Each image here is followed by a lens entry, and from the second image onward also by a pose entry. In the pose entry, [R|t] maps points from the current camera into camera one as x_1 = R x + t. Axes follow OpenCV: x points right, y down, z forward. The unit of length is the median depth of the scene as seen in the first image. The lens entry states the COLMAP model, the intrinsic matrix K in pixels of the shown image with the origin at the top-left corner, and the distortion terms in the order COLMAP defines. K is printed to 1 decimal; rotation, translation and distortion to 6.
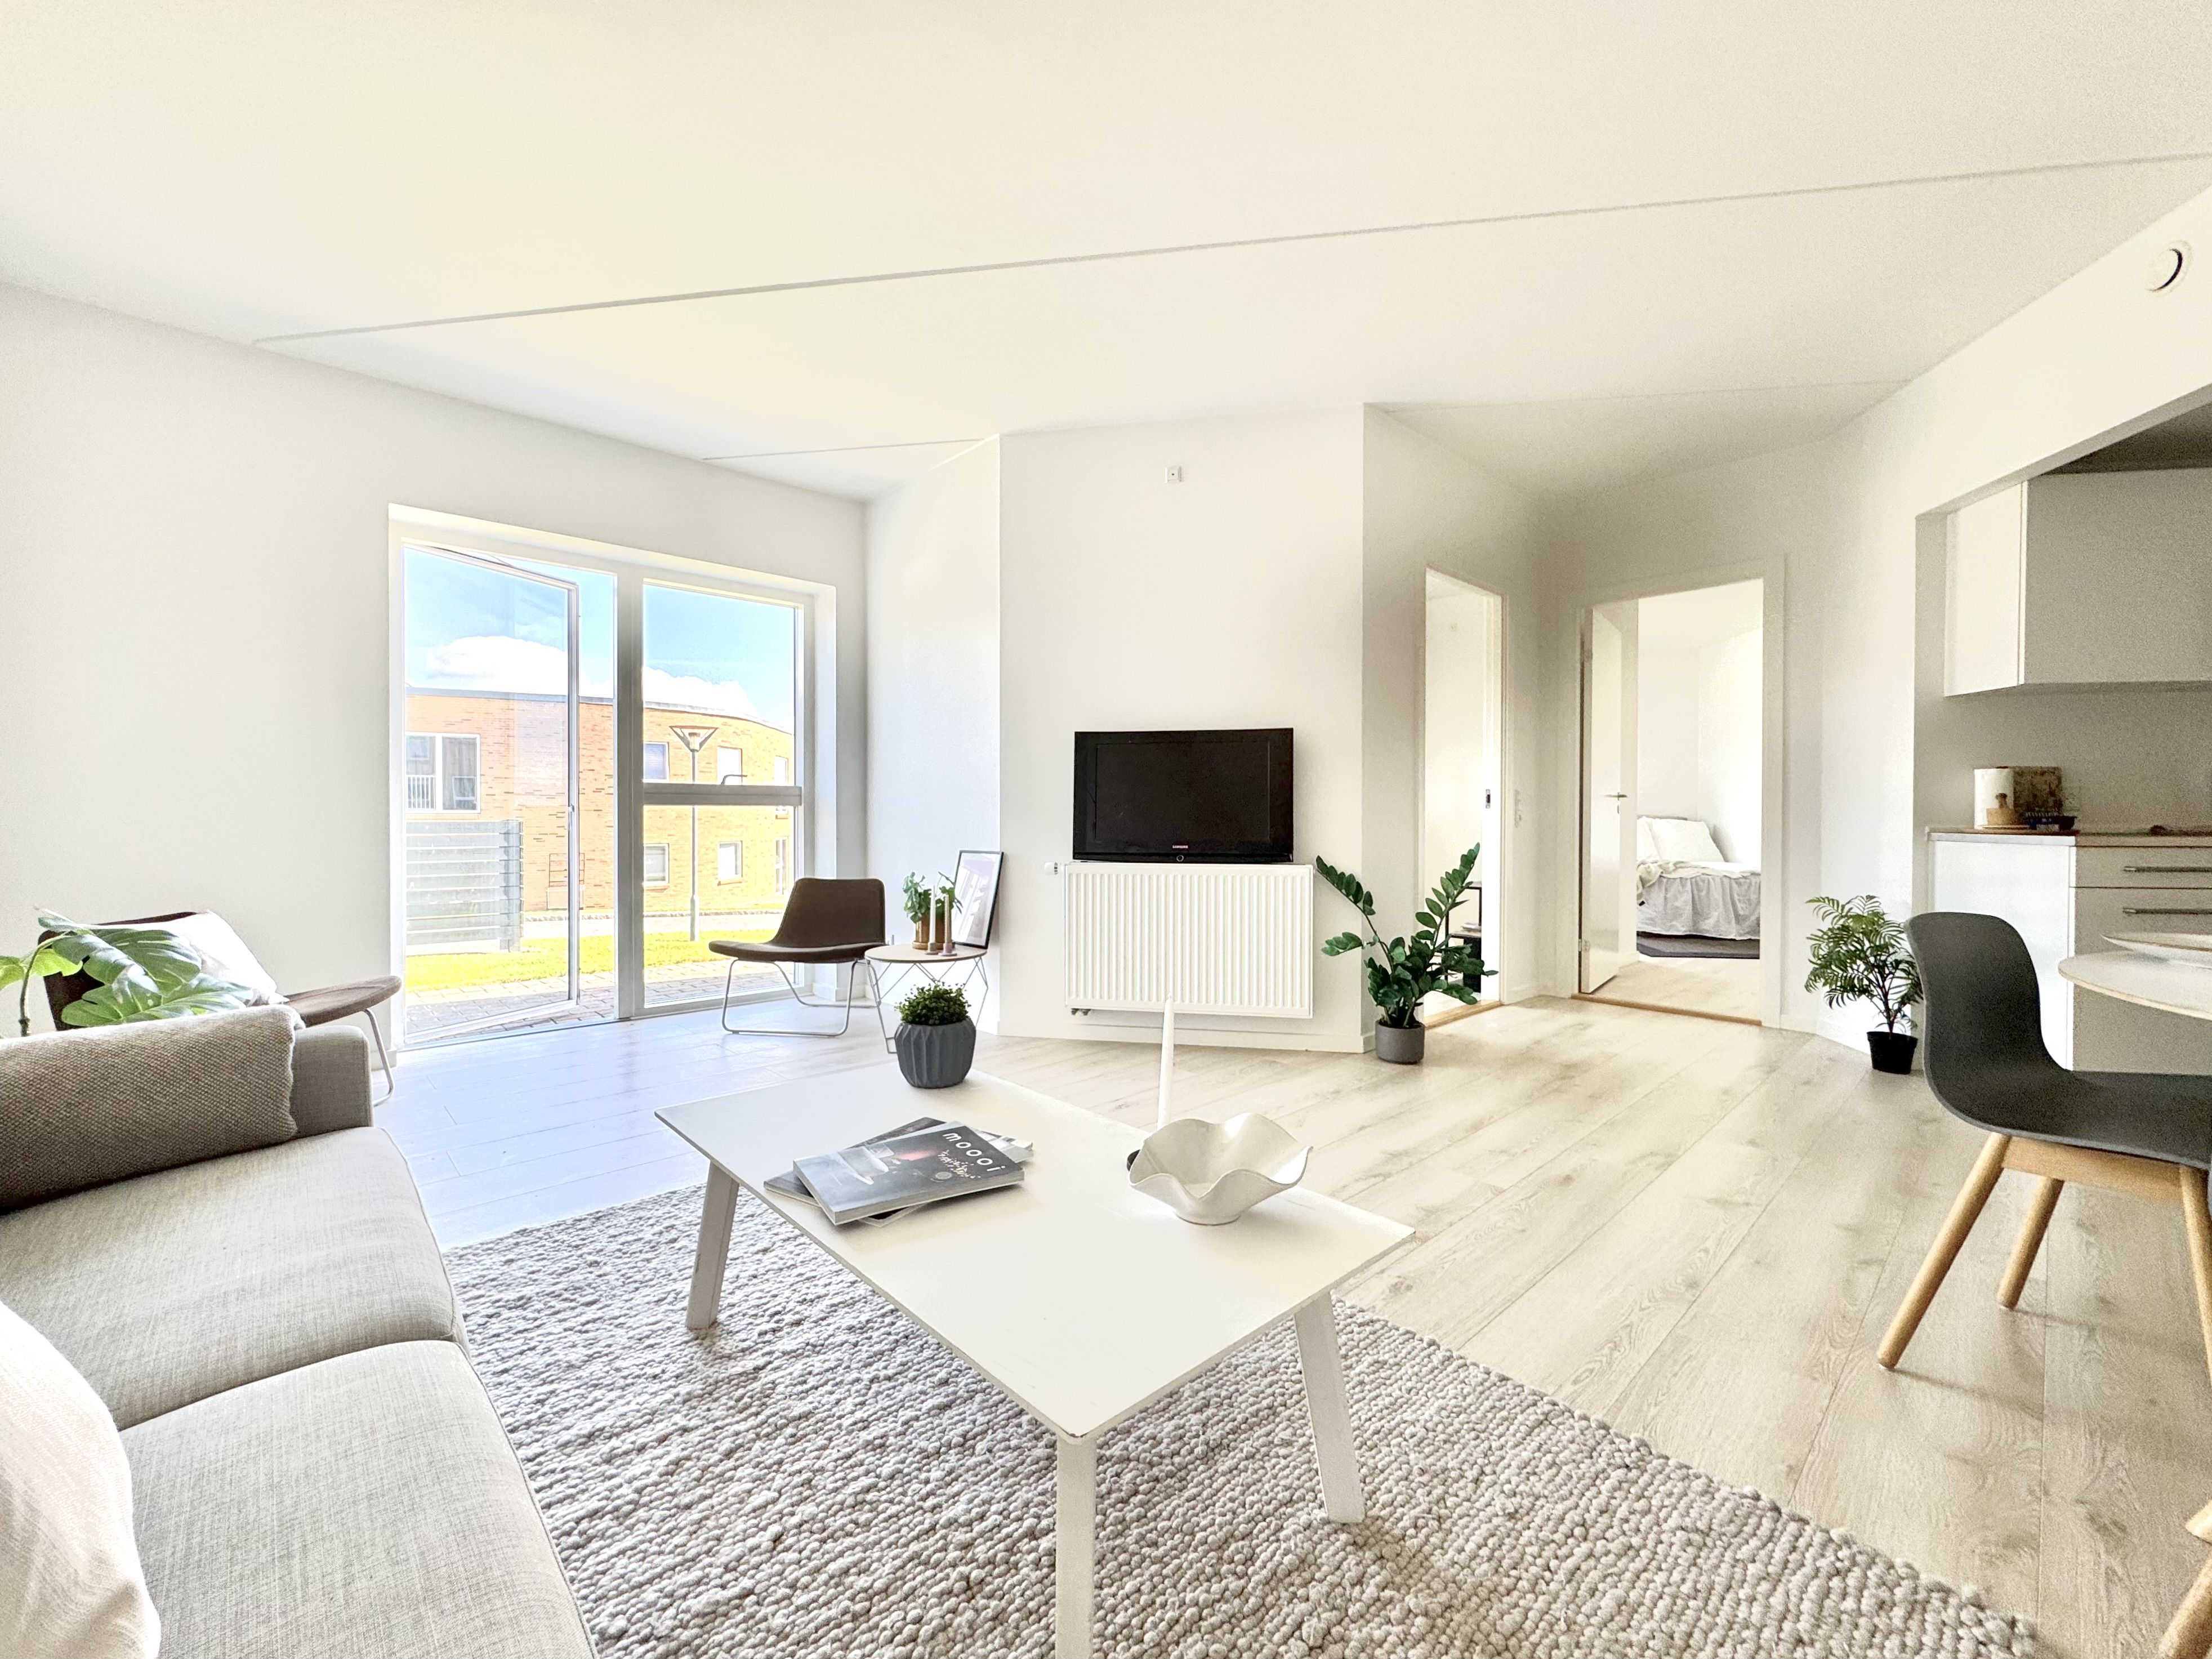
lens RADIAL K [[892.5, 0, 1111.4], [0, 892.5, 829.5], [0, 0, 1]] dist [0.002037, 0.000093]
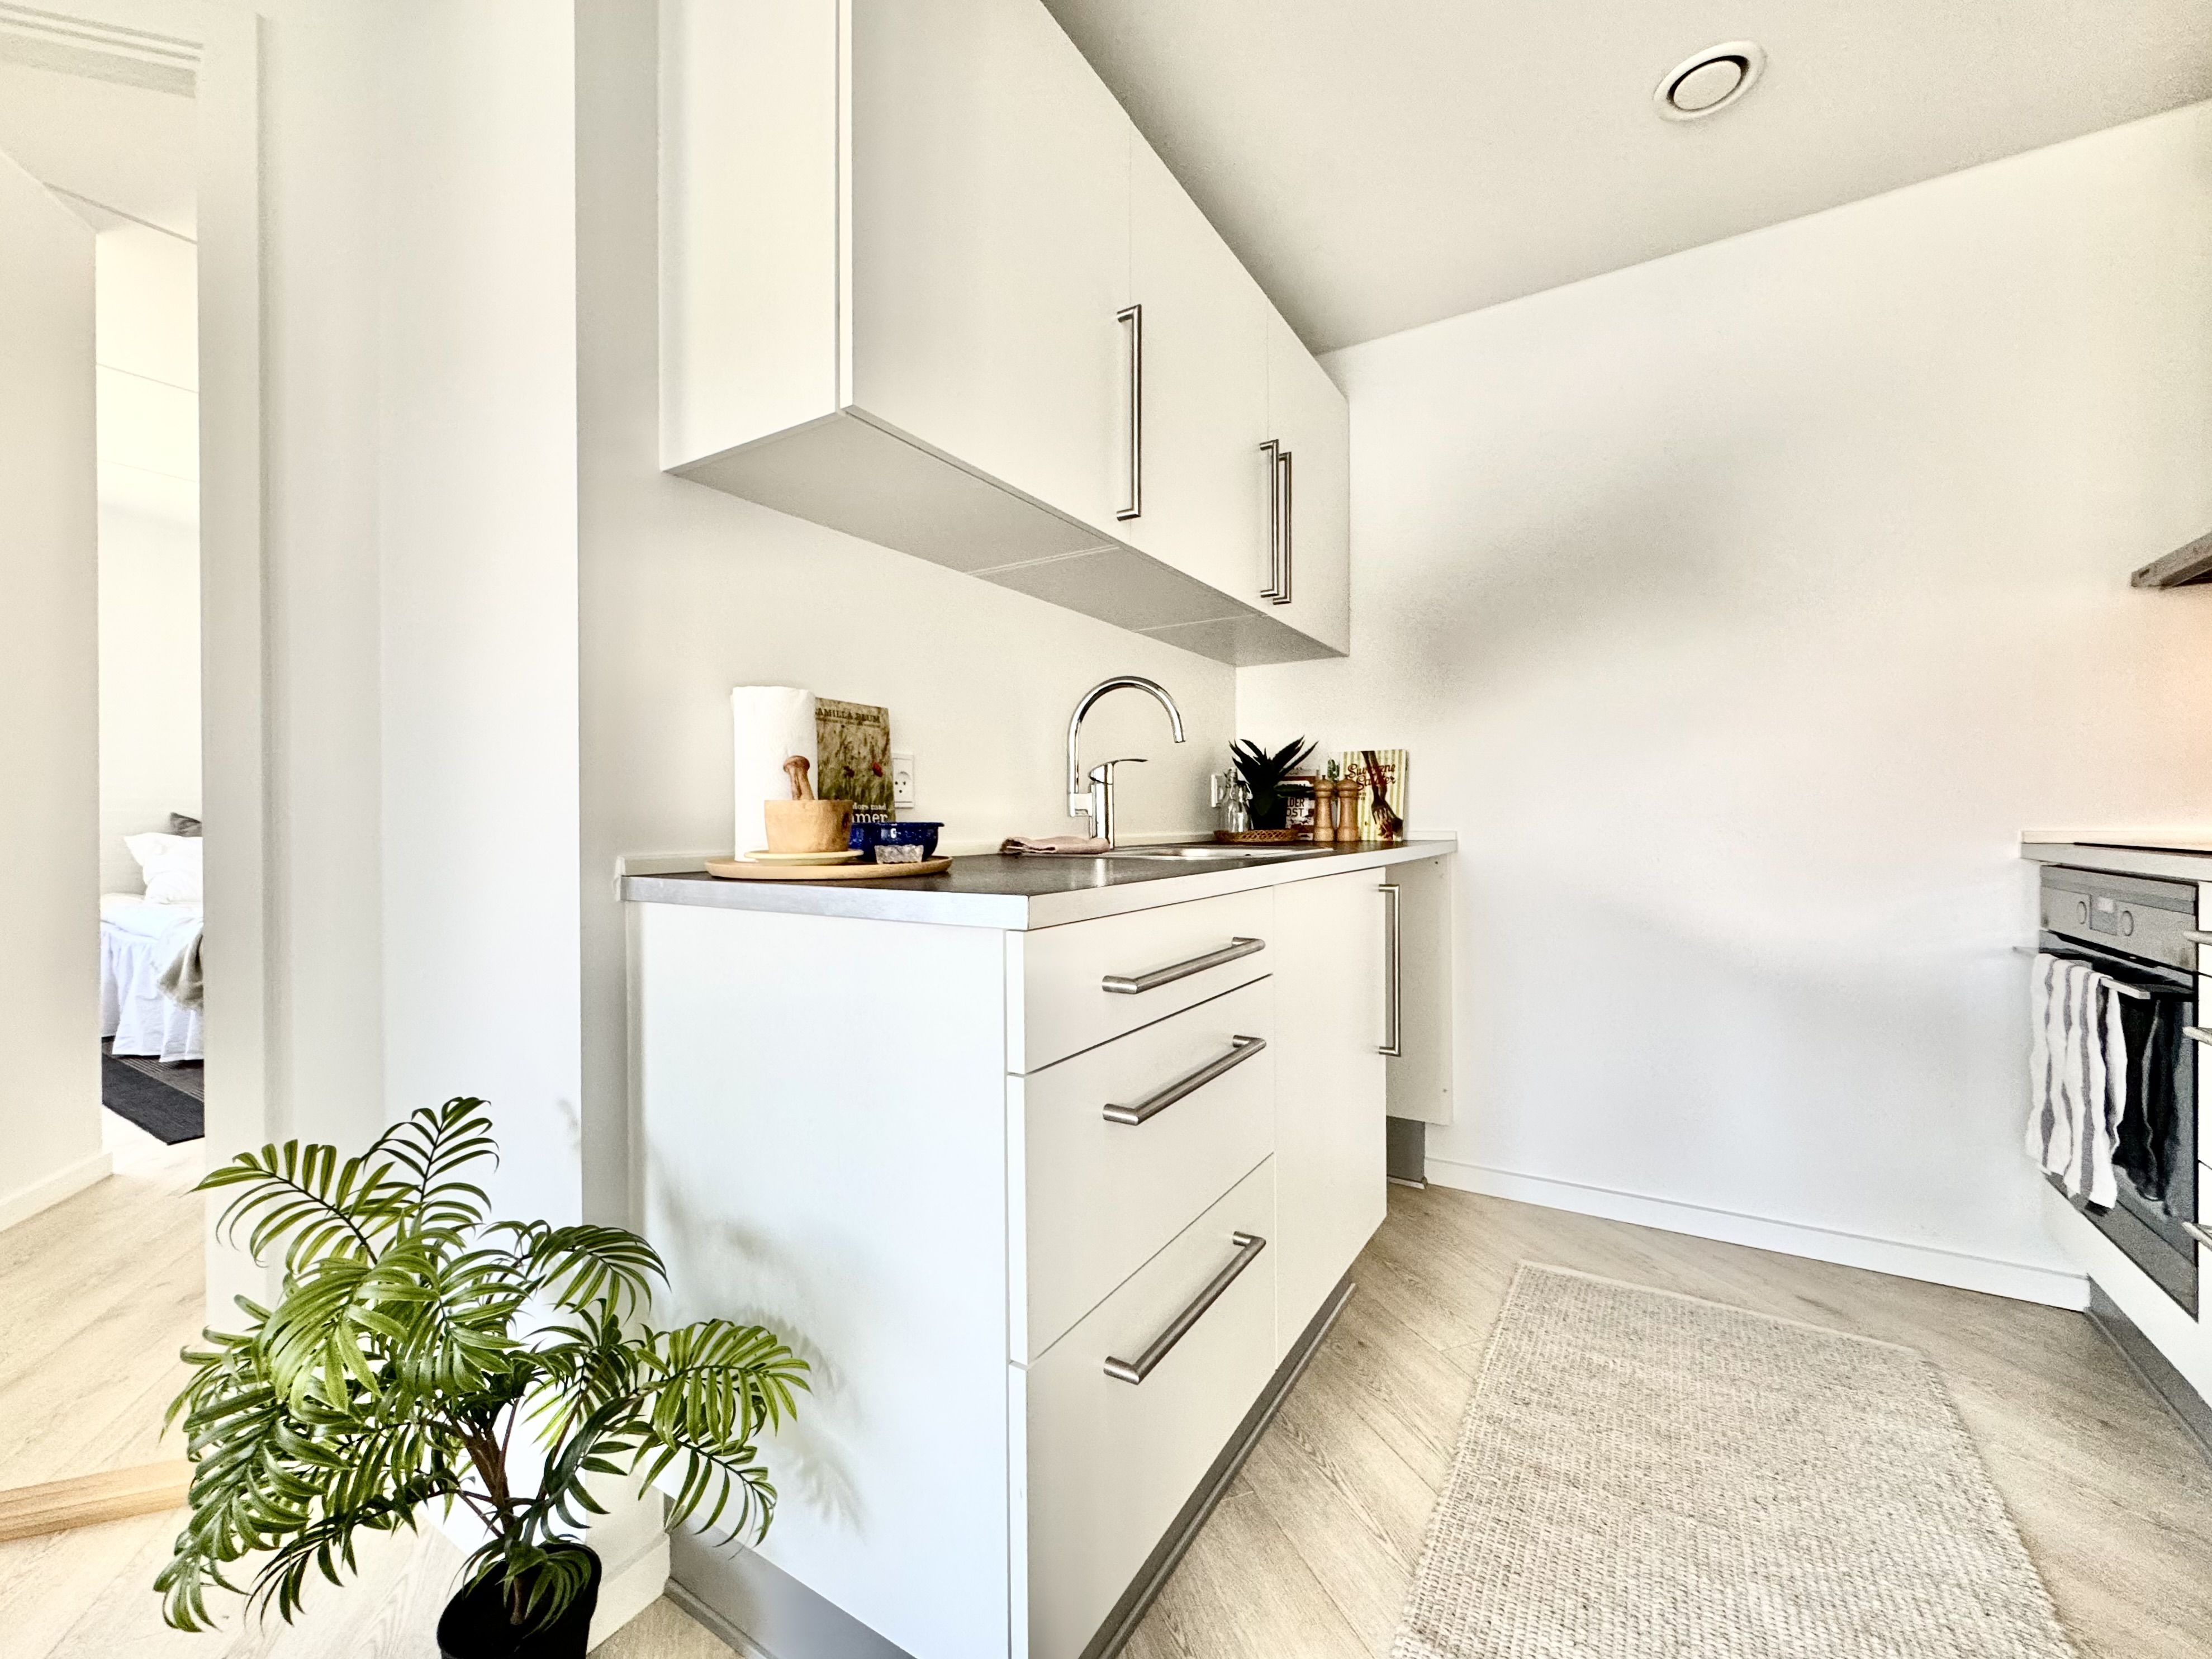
lens RADIAL K [[892.6, 0, 1111.4], [0, 892.6, 829.5], [0, 0, 1]] dist [0.002037, 0.000093]
pose [[0.386270, -0.009260, 0.922339, 0.698778], [0.016503, 0.999859, 0.003127, -0.010671], [-0.922238, 0.014013, 0.386368, 0.729192]]
